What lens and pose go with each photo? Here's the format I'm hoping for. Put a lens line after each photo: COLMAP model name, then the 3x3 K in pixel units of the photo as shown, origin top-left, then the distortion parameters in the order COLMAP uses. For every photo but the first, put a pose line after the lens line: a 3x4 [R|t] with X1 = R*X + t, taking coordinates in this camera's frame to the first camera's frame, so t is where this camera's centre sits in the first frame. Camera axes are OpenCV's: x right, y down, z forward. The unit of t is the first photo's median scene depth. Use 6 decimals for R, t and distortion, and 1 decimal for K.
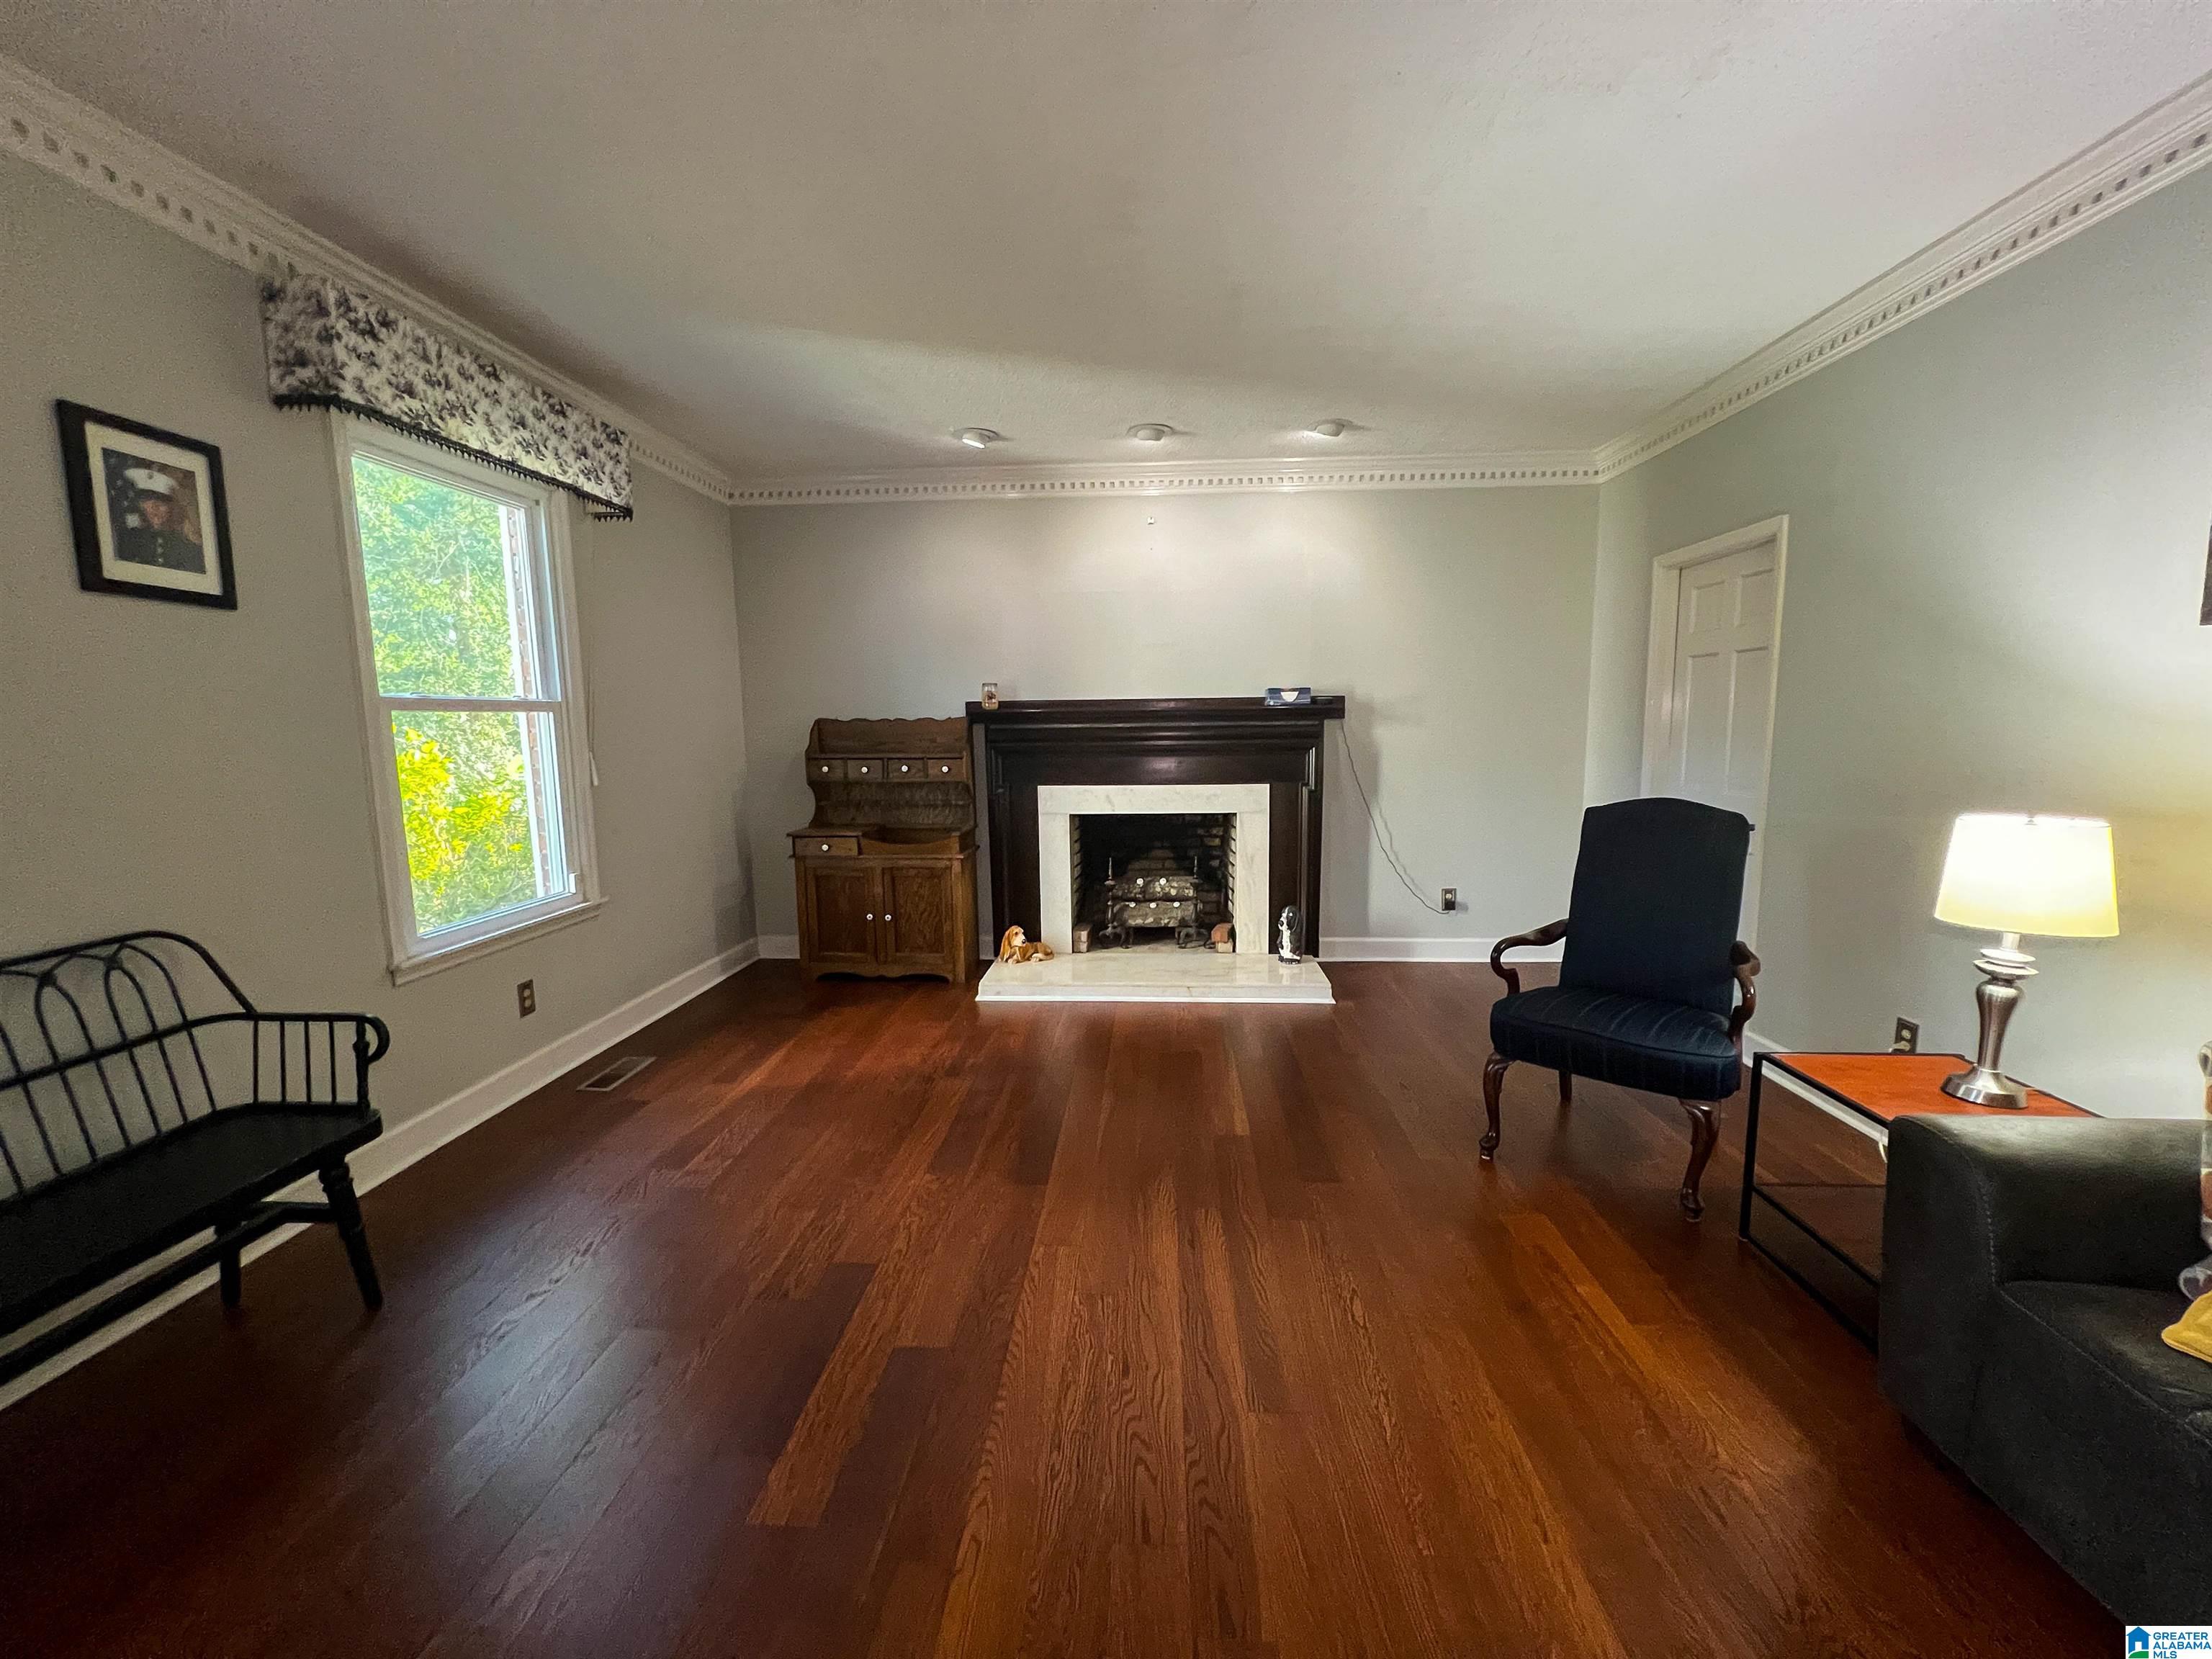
lens RADIAL K [[889.4, 0, 1111.6], [0, 889.4, 833.7], [0, 0, 1]] dist [-0.001026, 0.000147]
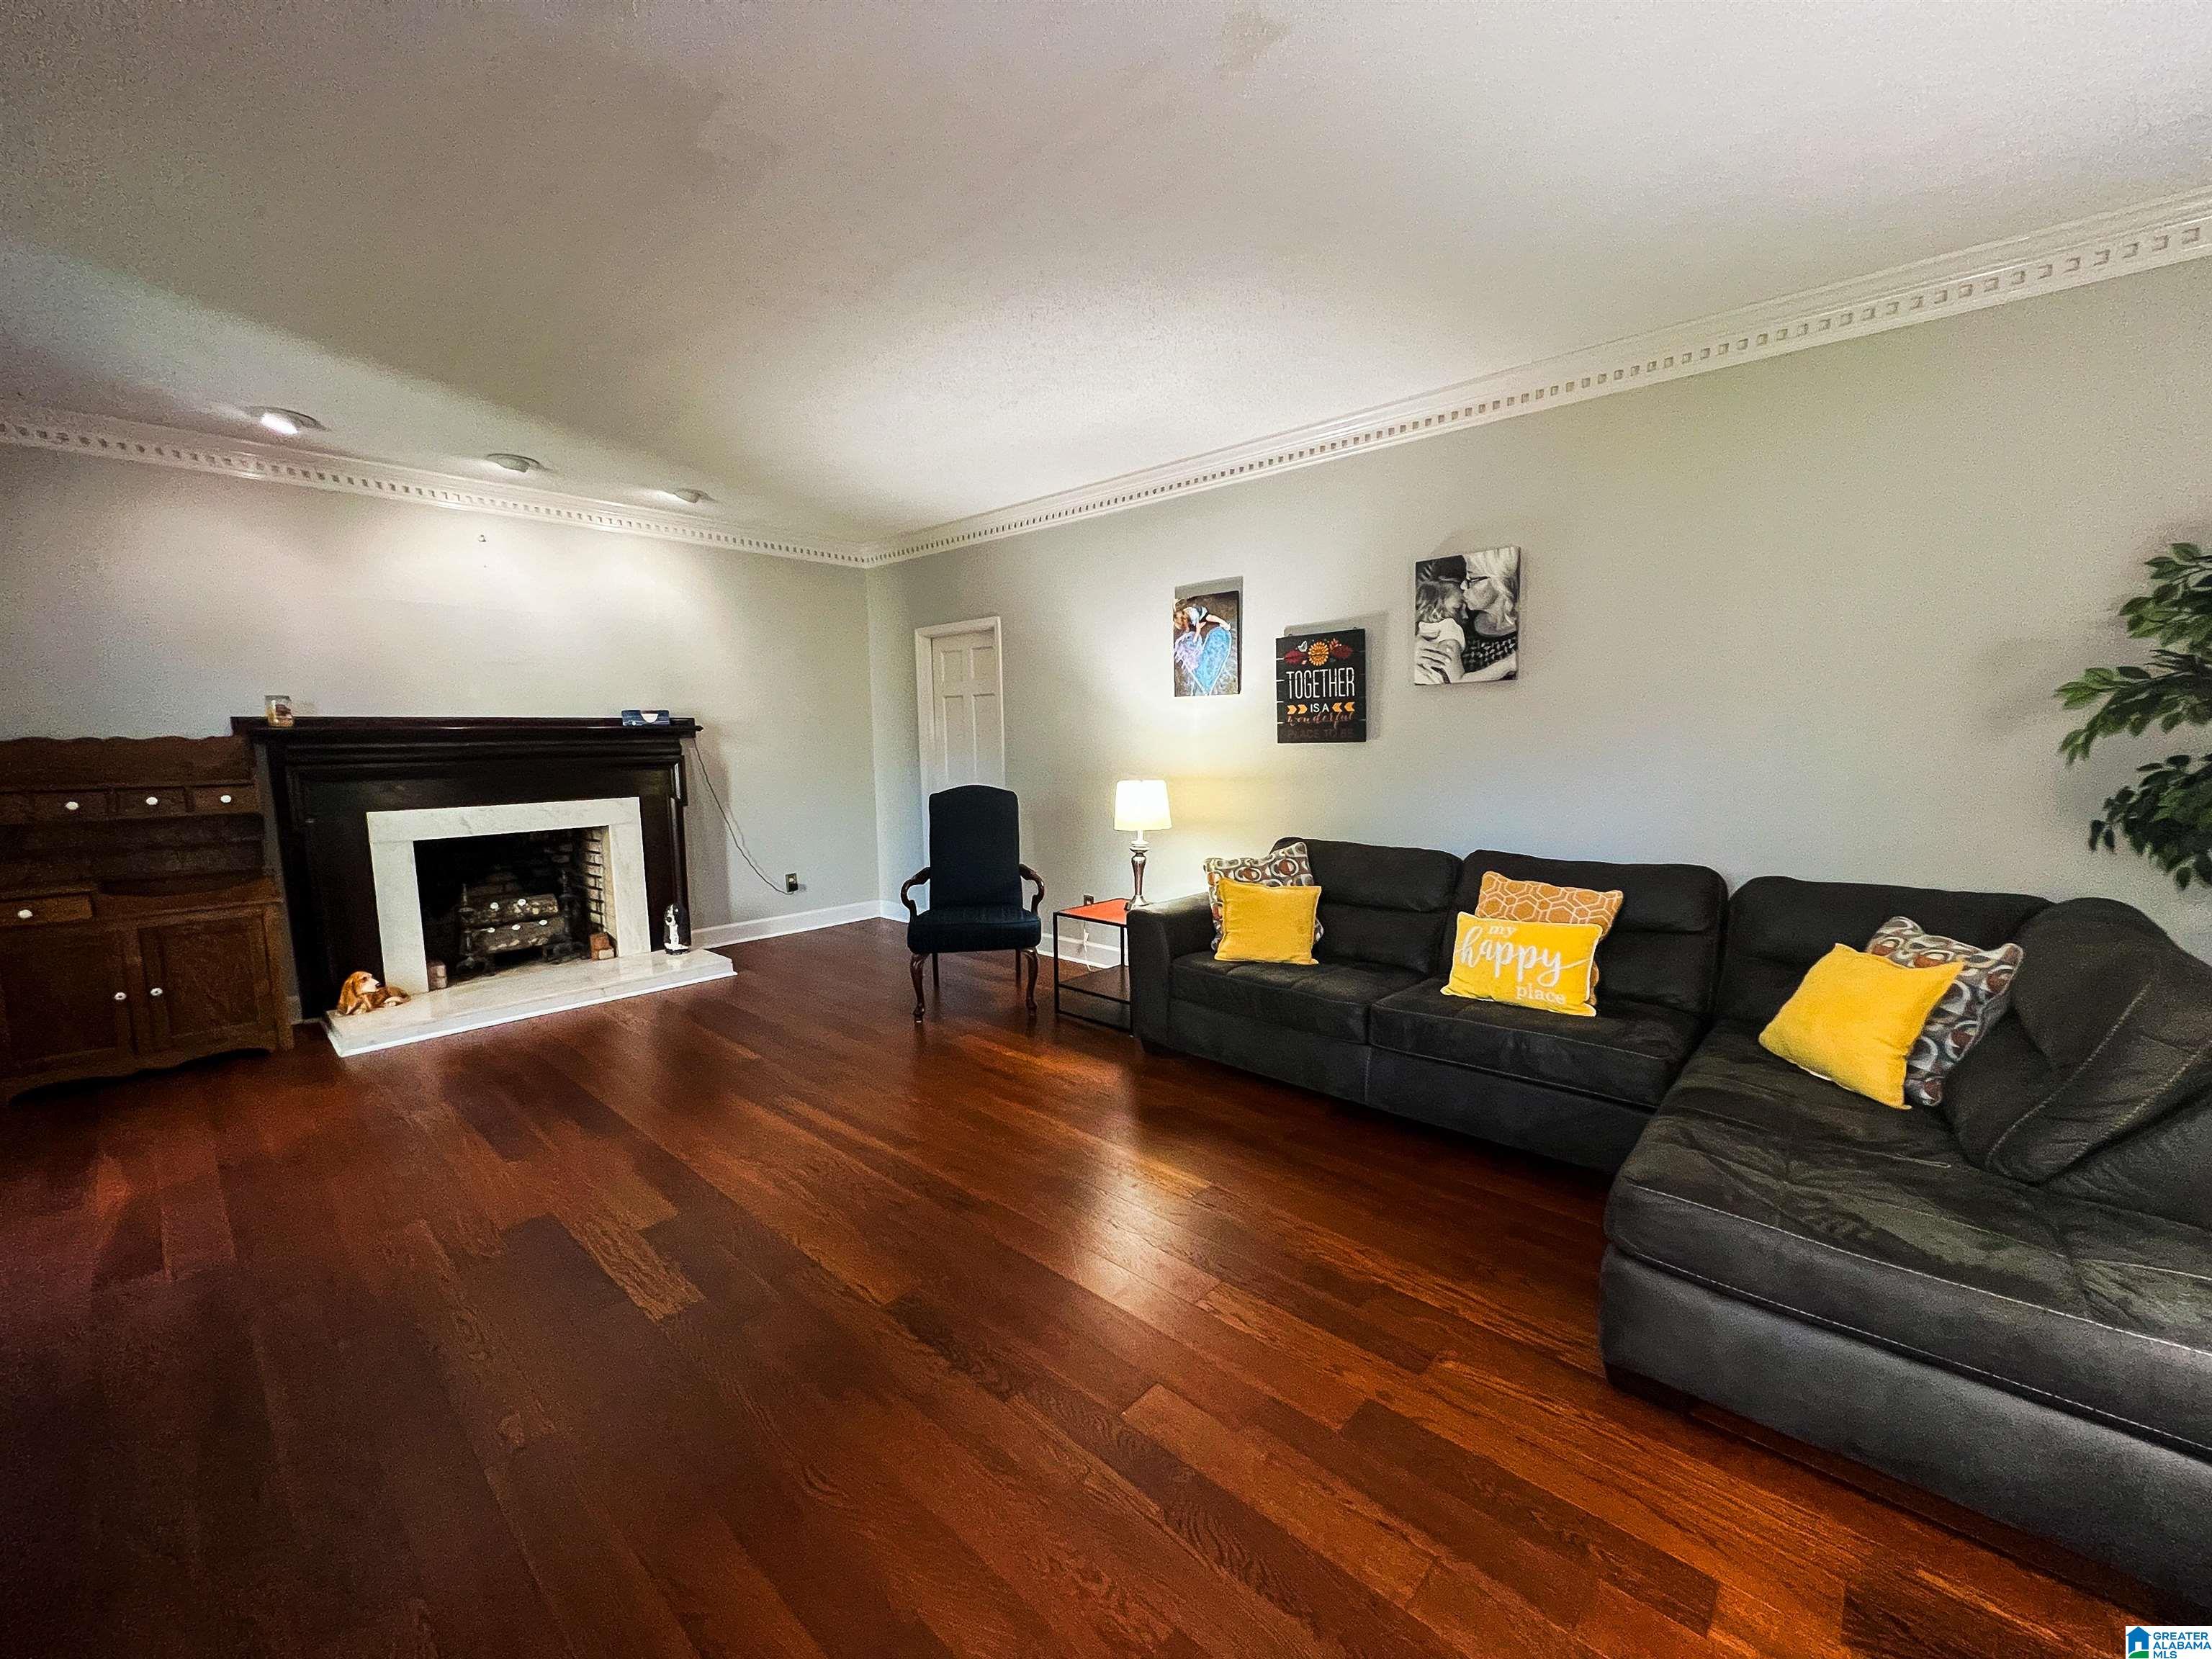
lens RADIAL K [[889.4, 0, 1111.6], [0, 889.4, 833.7], [0, 0, 1]] dist [-0.001026, 0.000147]
pose [[0.628722, -0.083355, 0.773149, -0.307300], [0.102628, 0.994436, 0.023755, 0.023096], [-0.770828, 0.064411, 0.633779, -0.144659]]
